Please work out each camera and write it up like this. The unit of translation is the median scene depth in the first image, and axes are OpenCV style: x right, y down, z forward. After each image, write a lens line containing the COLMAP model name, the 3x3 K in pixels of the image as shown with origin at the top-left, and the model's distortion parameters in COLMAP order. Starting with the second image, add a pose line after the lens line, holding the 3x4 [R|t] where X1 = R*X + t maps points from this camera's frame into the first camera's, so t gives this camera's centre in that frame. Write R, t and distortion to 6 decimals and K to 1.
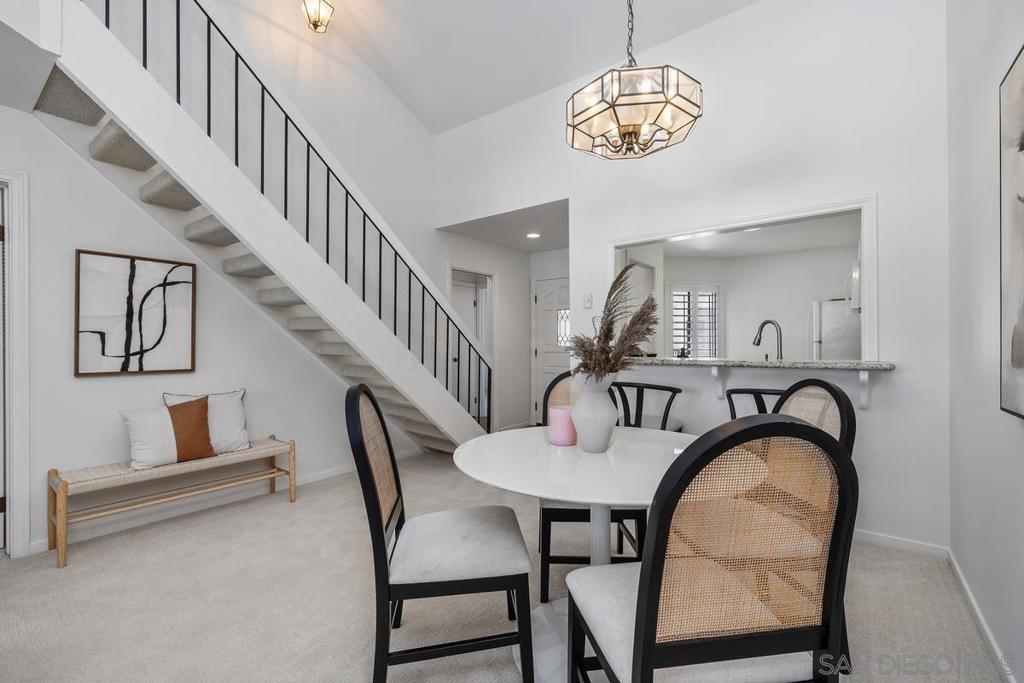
lens RADIAL K [[446.3, 0, 512.4], [0, 446.3, 348.1], [0, 0, 1]] dist [0.001201, 0.000326]
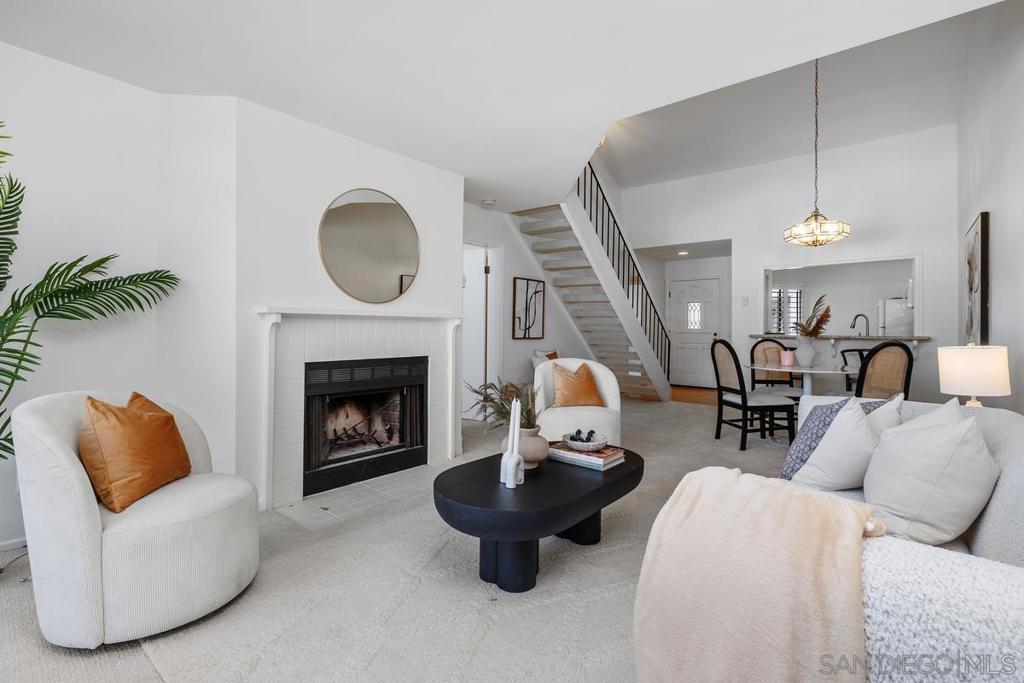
lens RADIAL K [[469.9, 0, 512.1], [0, 469.9, 330.5], [0, 0, 1]] dist [0.003397, 0.000244]
pose [[0.998976, 0.009477, -0.044230, -0.813042], [-0.009855, 0.999917, -0.008324, 0.037829], [0.044147, 0.008752, 0.998987, -1.045284]]
